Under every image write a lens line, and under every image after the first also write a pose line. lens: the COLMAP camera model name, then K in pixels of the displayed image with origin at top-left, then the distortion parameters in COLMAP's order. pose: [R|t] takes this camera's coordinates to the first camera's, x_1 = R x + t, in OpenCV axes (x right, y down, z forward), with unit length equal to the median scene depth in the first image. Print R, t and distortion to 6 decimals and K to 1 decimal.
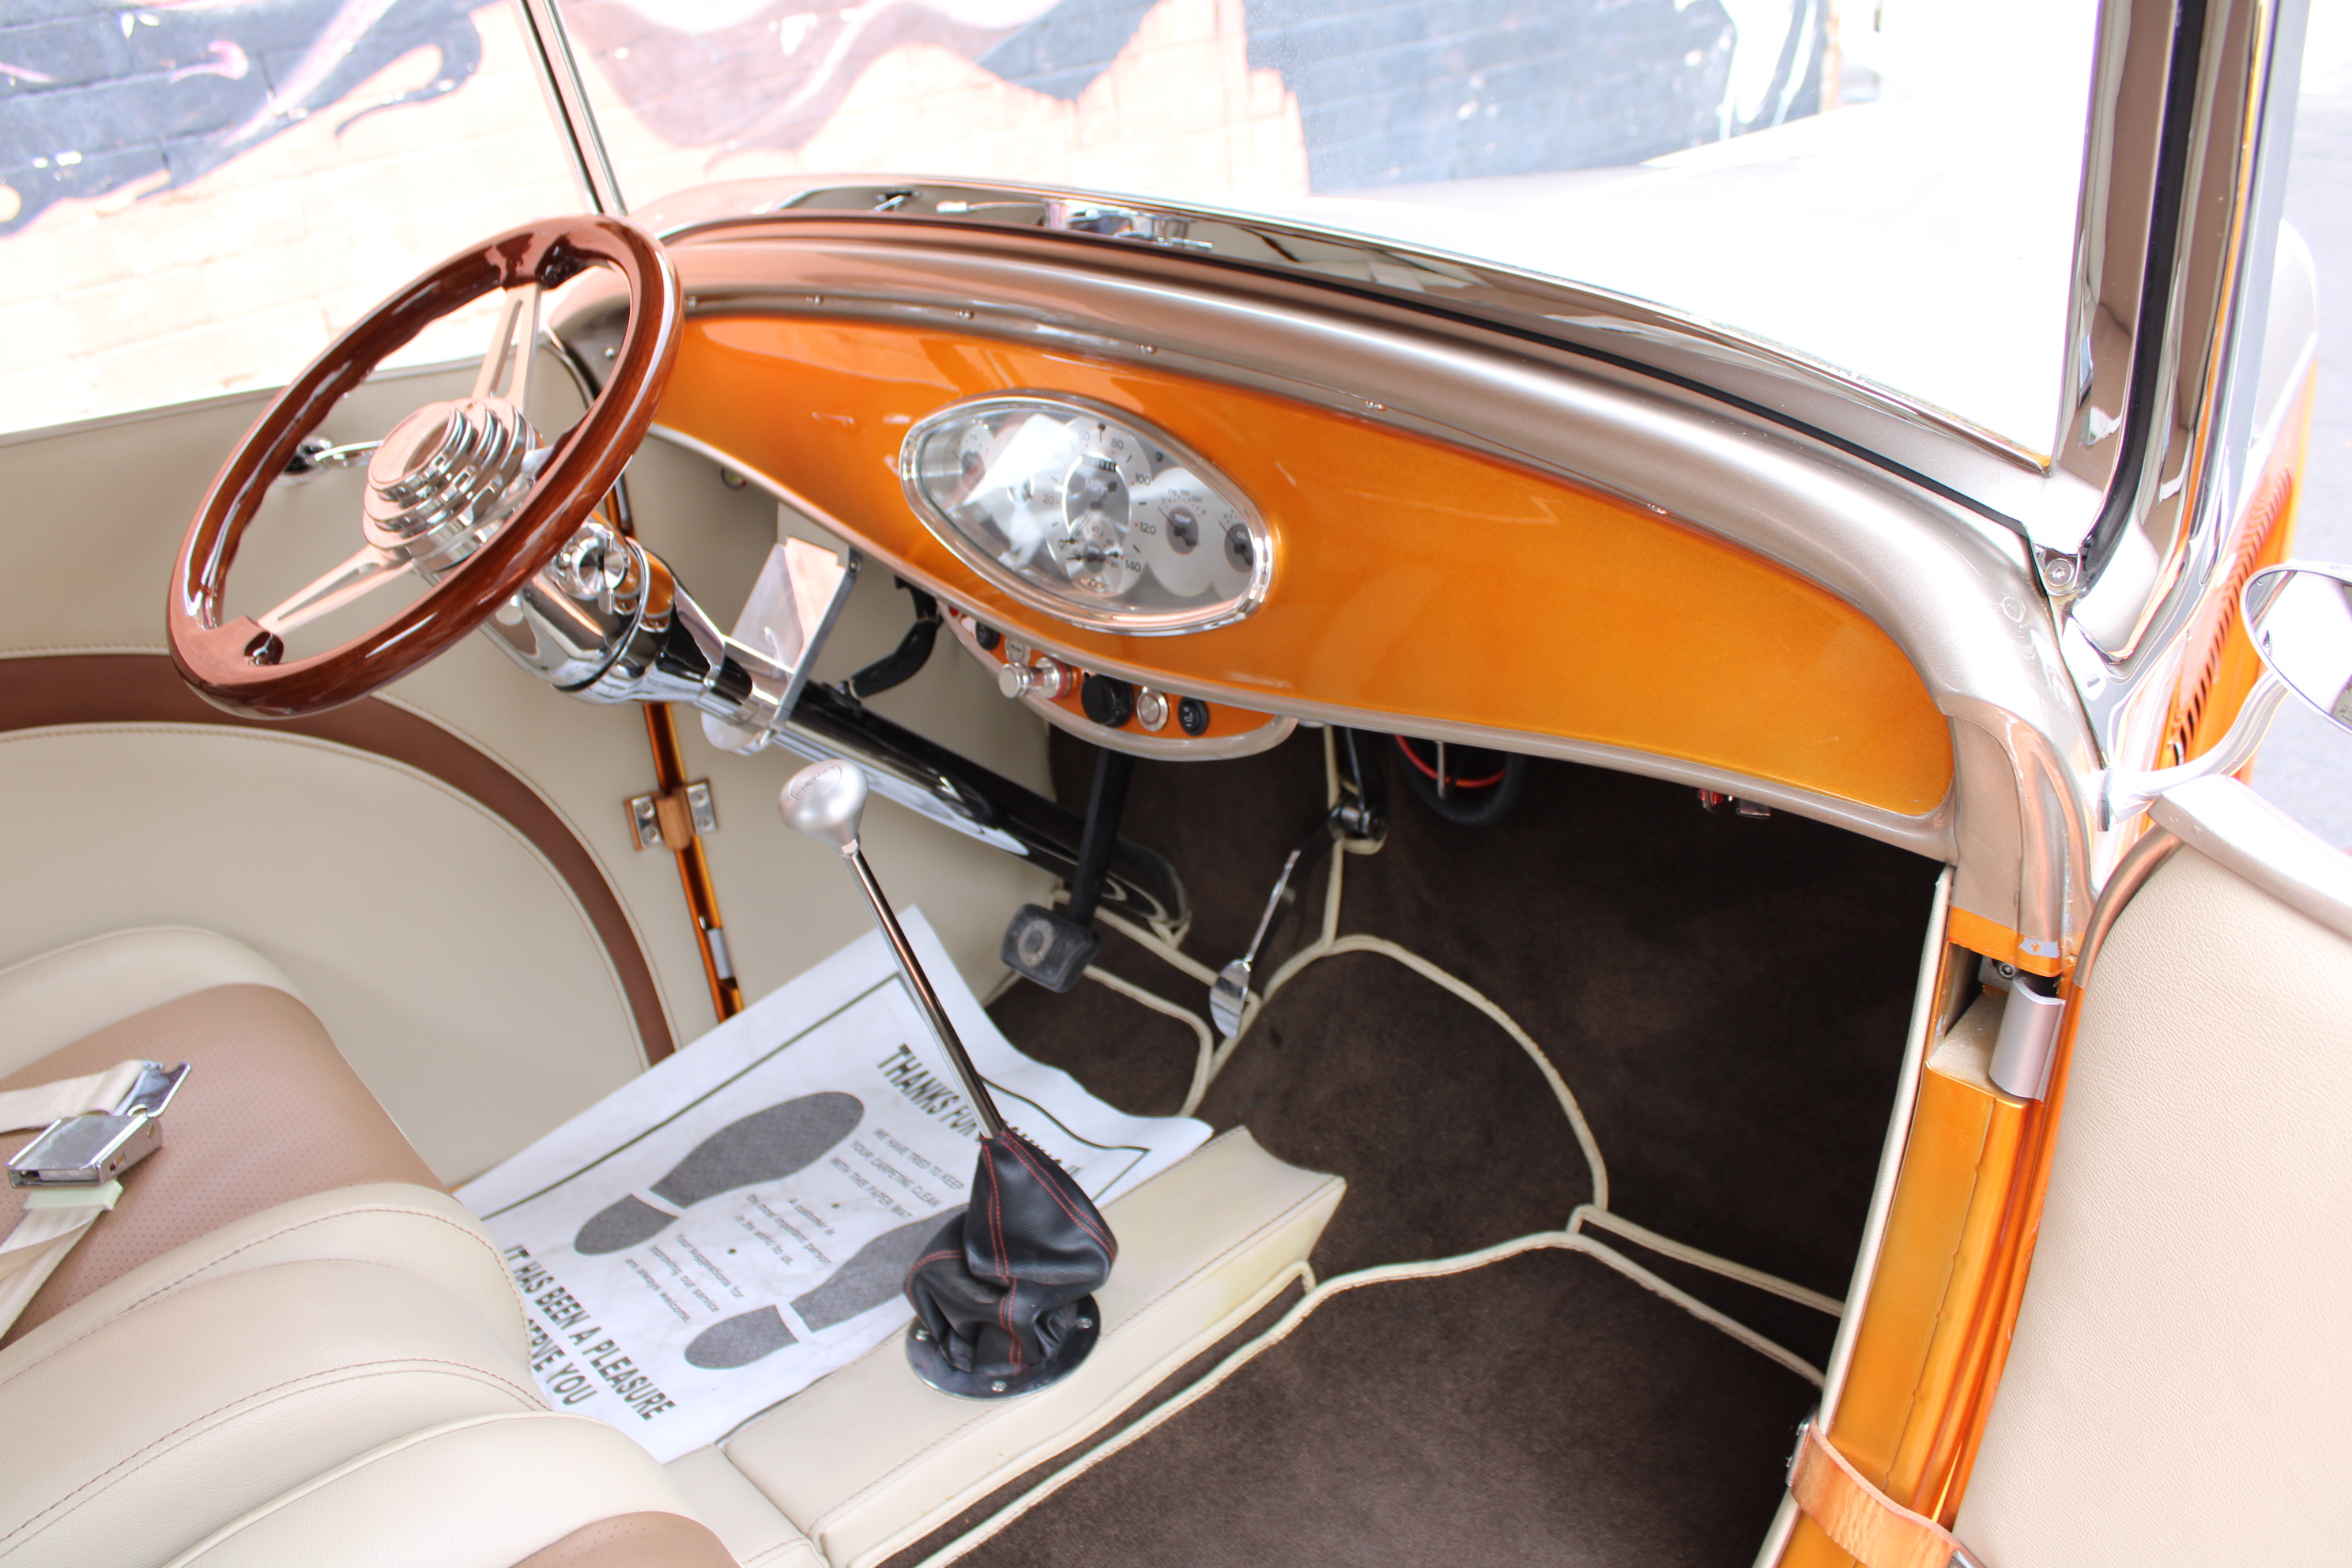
lens RADIAL K [[1921.6, 0, 1175.5], [0, 1921.6, 809.0], [0, 0, 1]] dist [-0.166543, 0.129982]
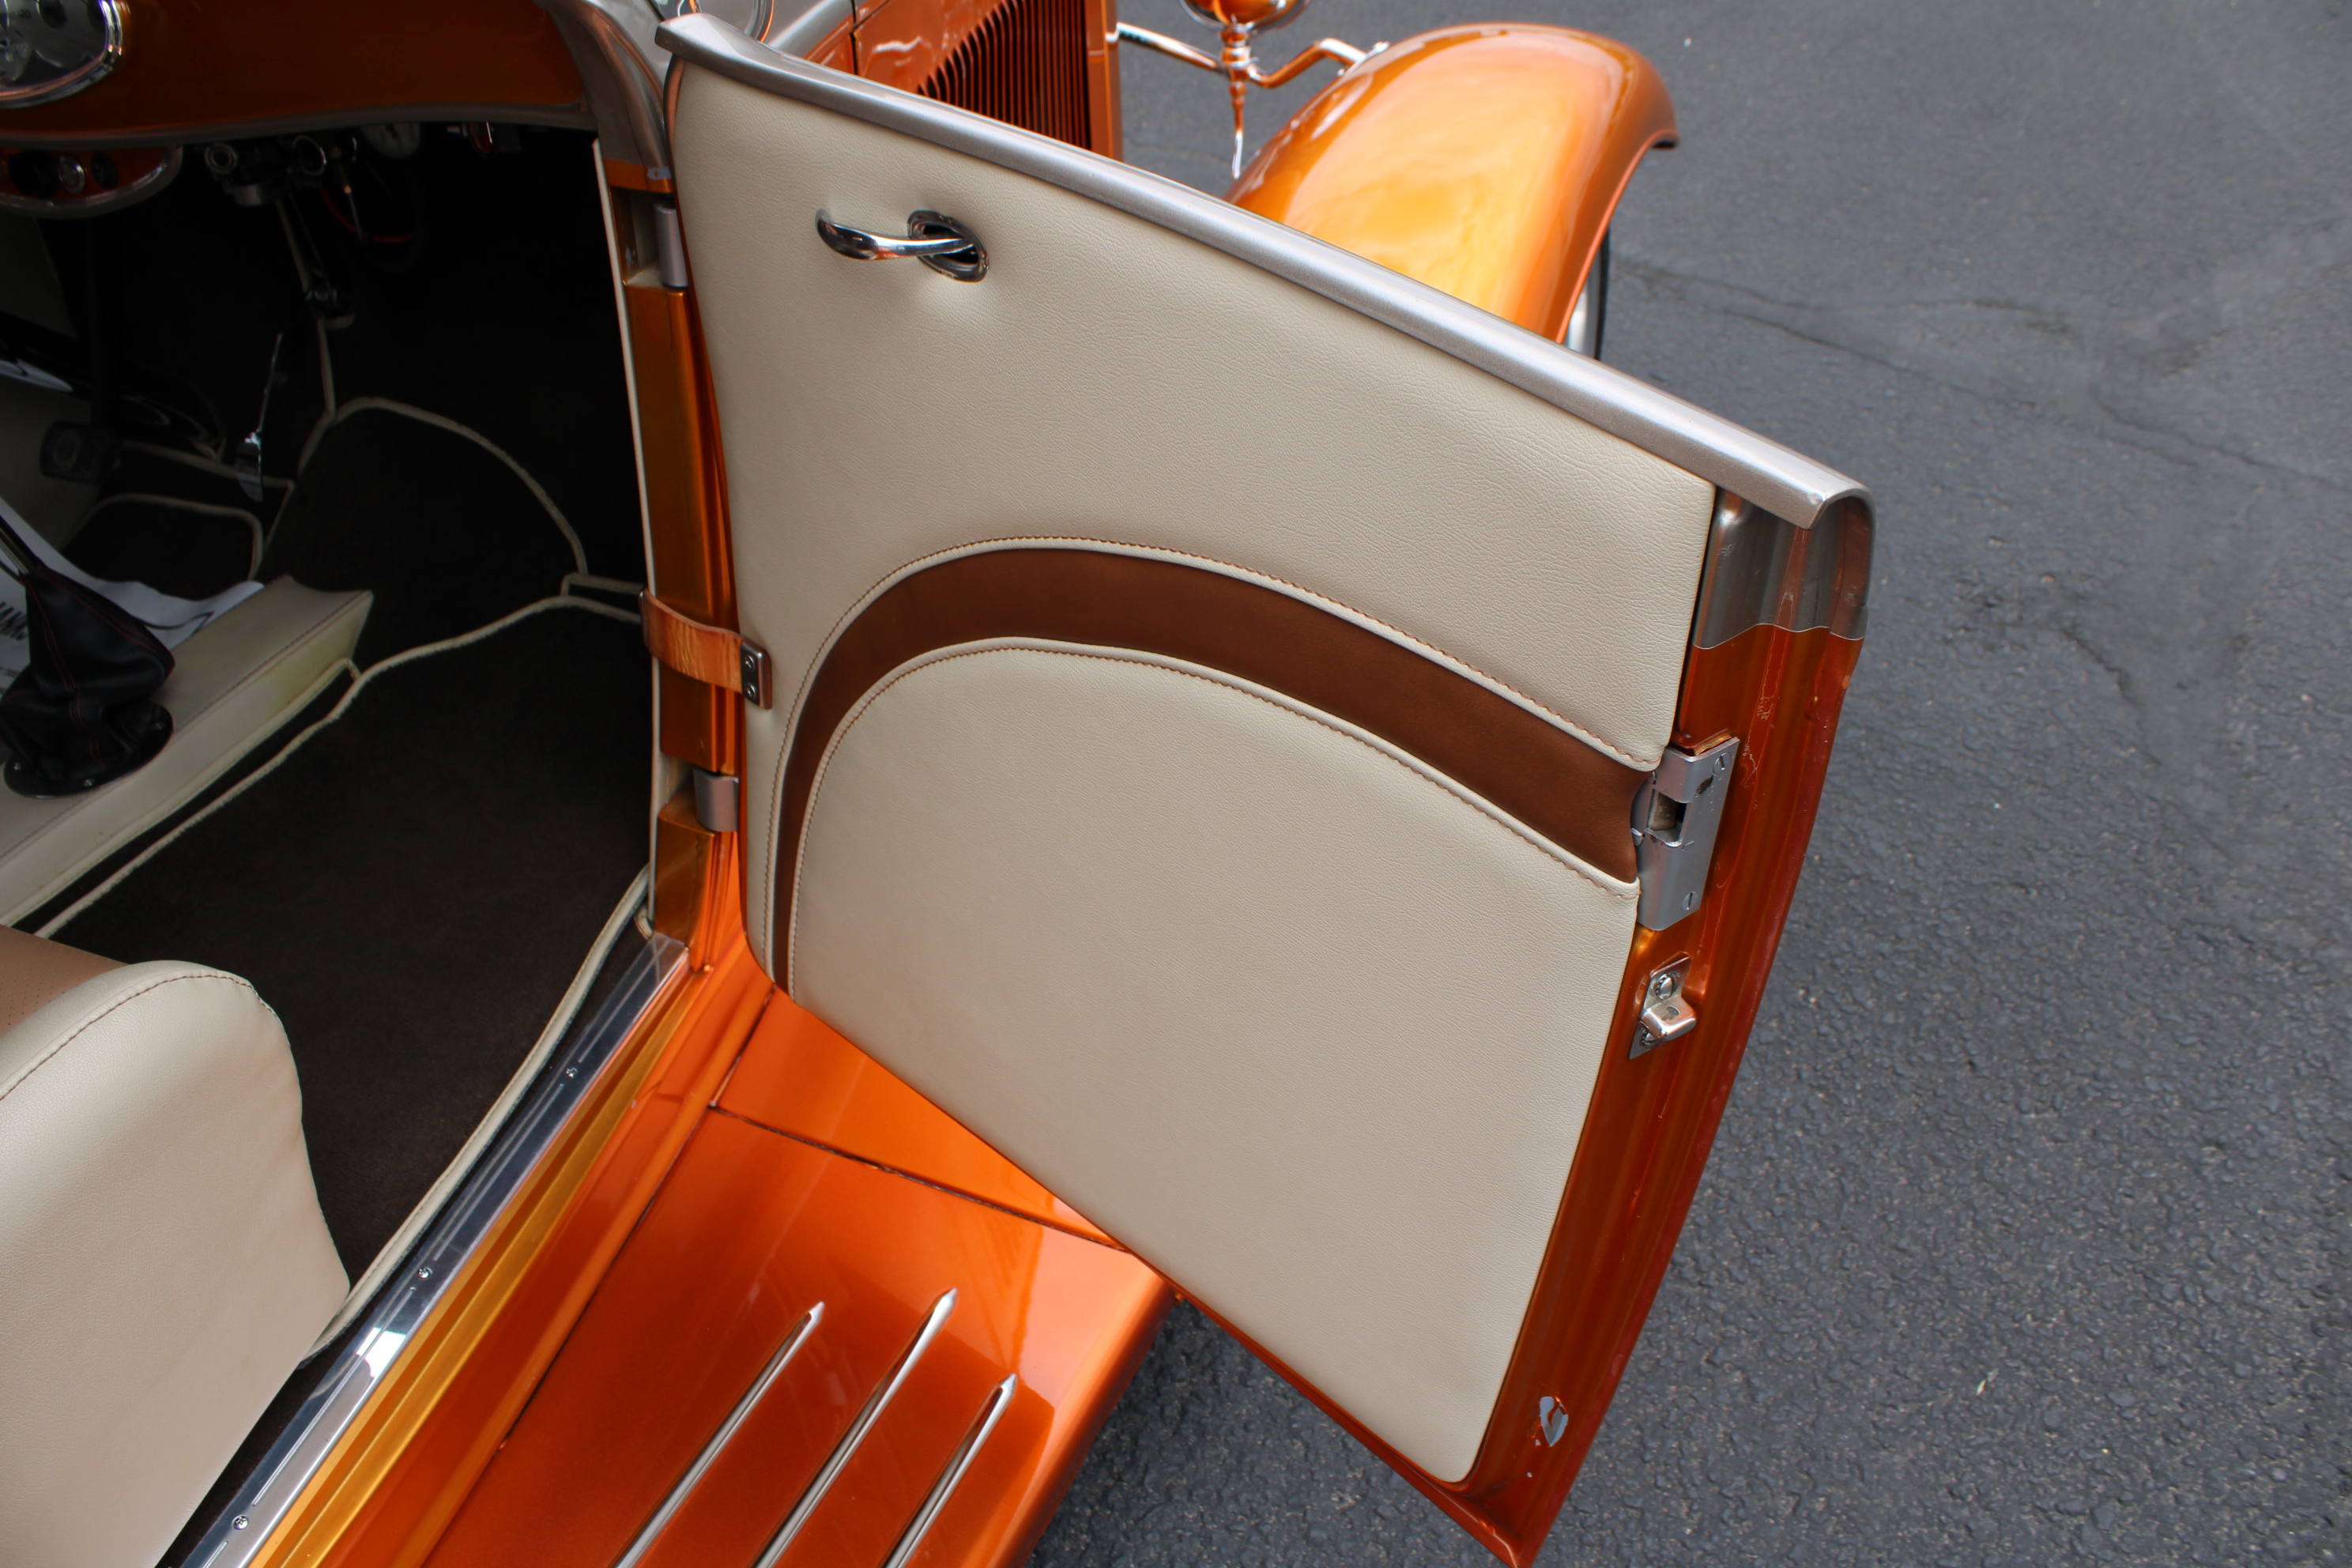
lens RADIAL K [[1921.6, 0, 1175.5], [0, 1921.6, 809.0], [0, 0, 1]] dist [-0.166543, 0.129982]
pose [[0.915645, -0.208289, 0.343816, 0.122488], [0.150210, 0.970619, 0.187978, 0.187426], [-0.372868, -0.120476, 0.920030, -0.310605]]
